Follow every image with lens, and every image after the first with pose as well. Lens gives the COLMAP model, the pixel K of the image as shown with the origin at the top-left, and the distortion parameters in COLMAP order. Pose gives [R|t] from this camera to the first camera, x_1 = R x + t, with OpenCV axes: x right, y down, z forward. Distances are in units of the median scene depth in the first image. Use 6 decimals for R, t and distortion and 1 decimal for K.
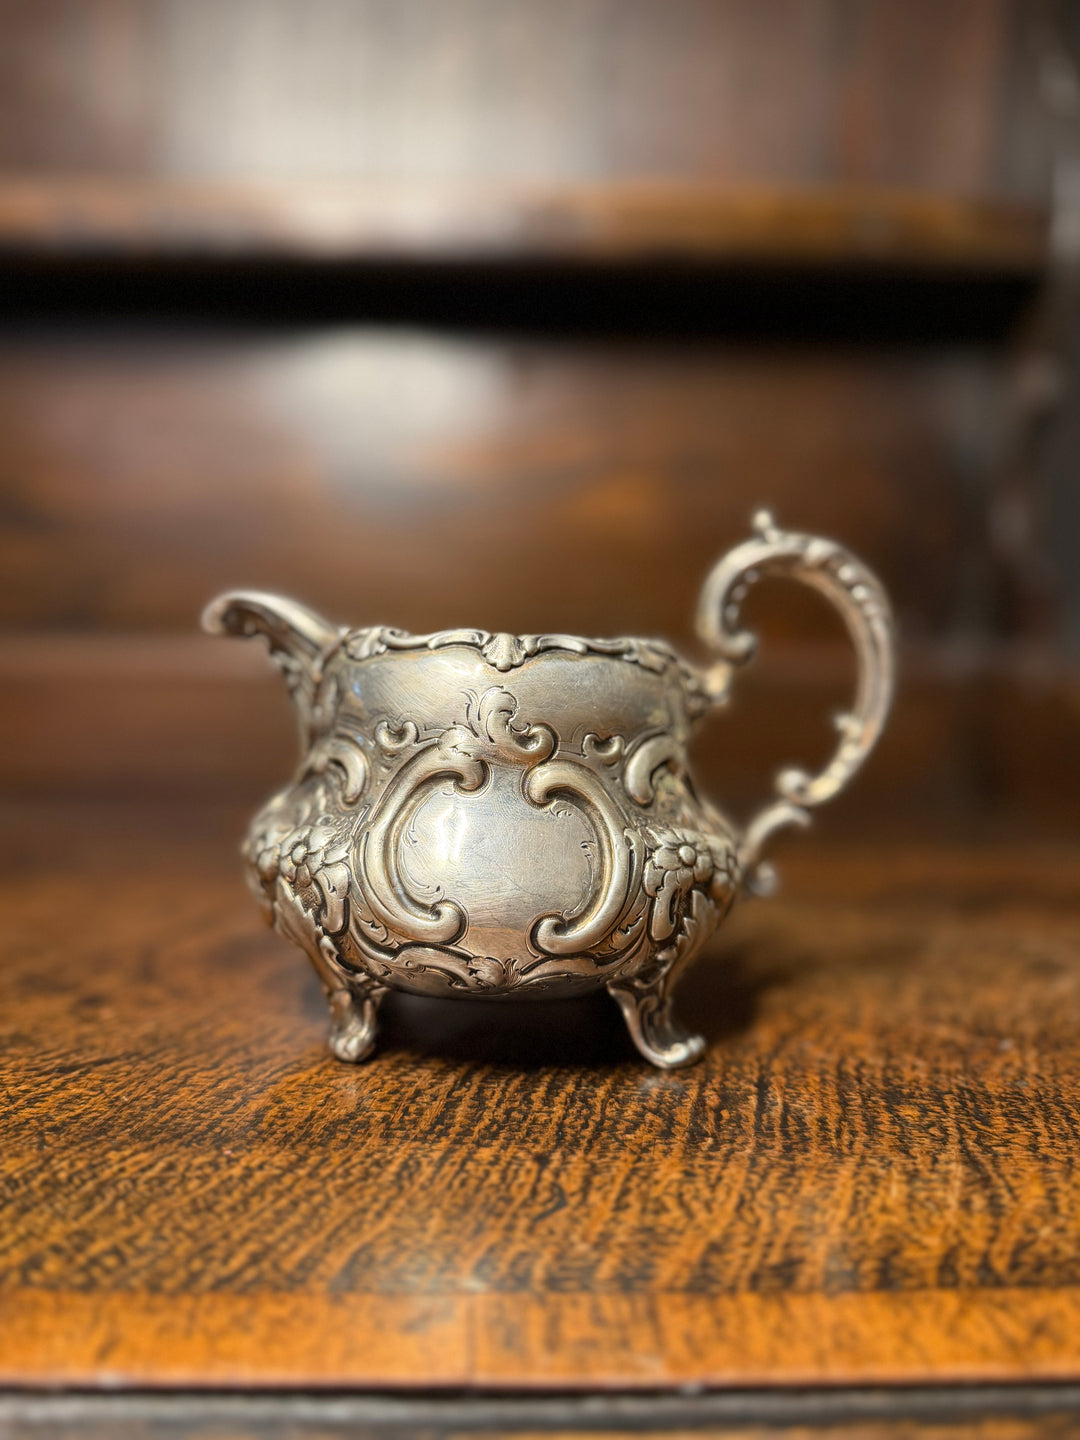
lens RADIAL K [[1118.7, 0, 540.0], [0, 1118.7, 720.0], [0, 0, 1]] dist [0.047765, -0.189622]
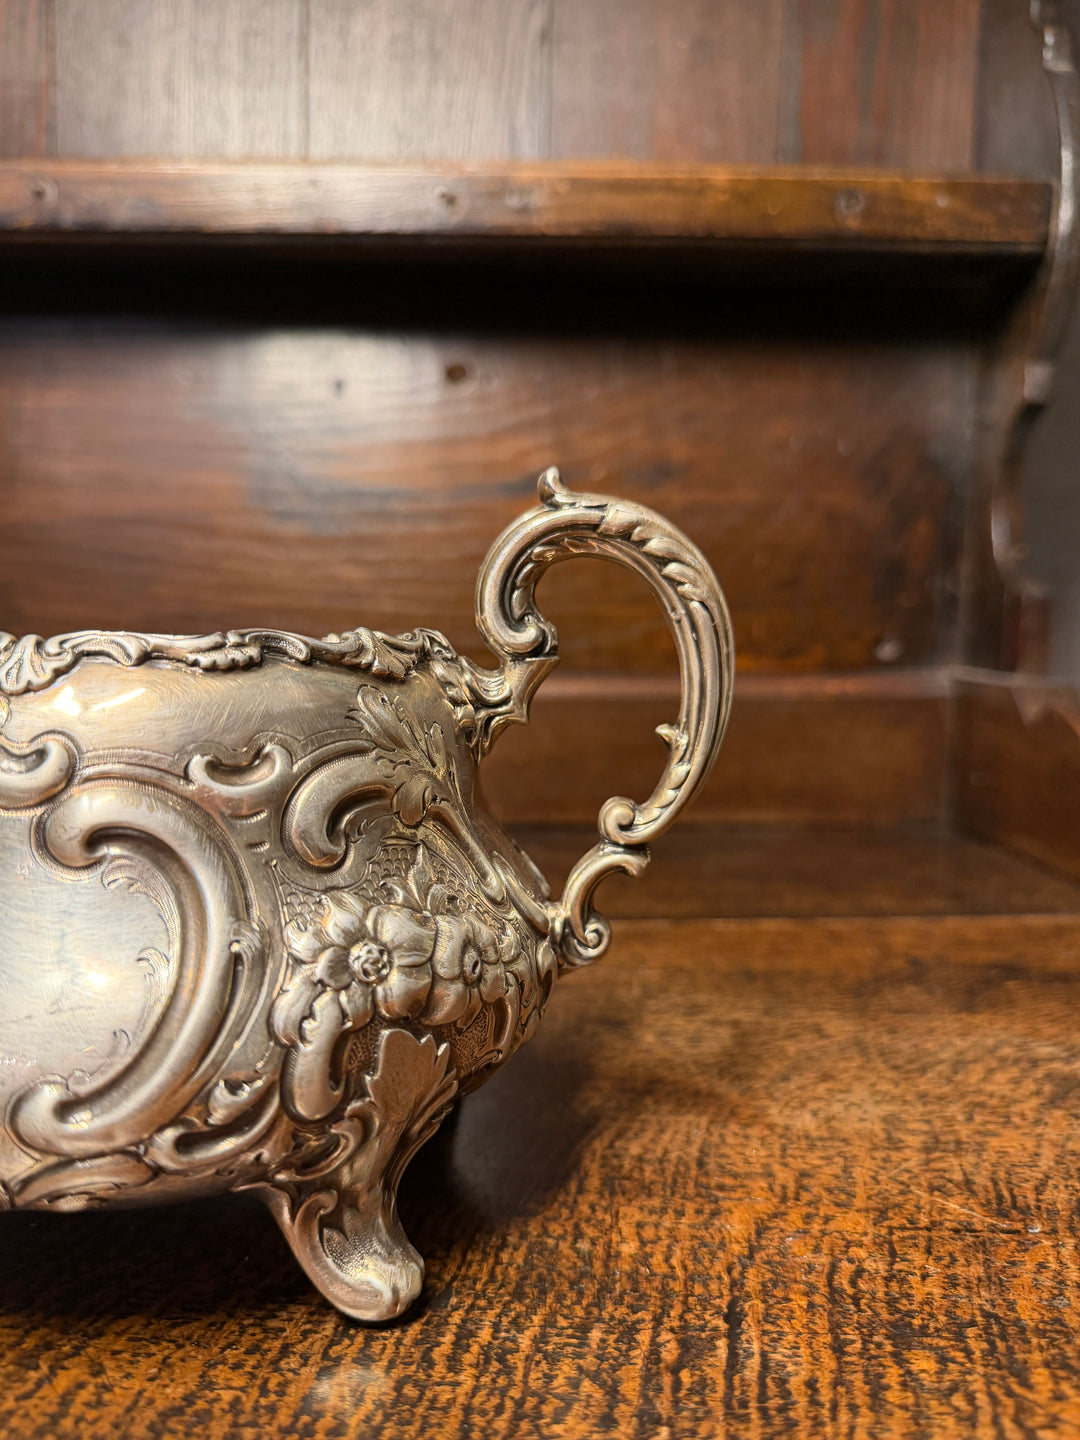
lens RADIAL K [[1130.9, 0, 540.0], [0, 1130.9, 720.0], [0, 0, 1]] dist [-0.042848, 0.006858]
pose [[0.999574, -0.012715, 0.026284, 0.051878], [0.012427, 0.999861, 0.011094, -0.105568], [-0.026421, -0.010763, 0.999593, 0.250219]]
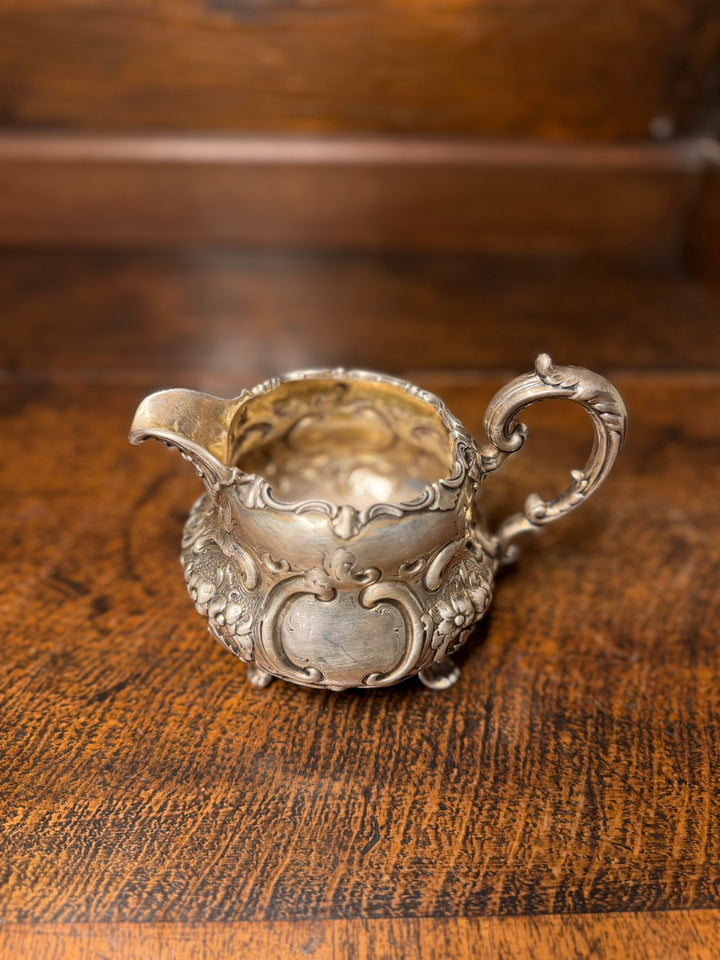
lens RADIAL K [[745.8, 0, 360.0], [0, 745.8, 480.0], [0, 0, 1]] dist [0.047765, -0.189622]
pose [[0.999859, 0.016685, 0.001884, -0.019344], [-0.014440, 0.797160, 0.603596, -0.737005], [0.008569, -0.603538, 0.797288, 0.274531]]
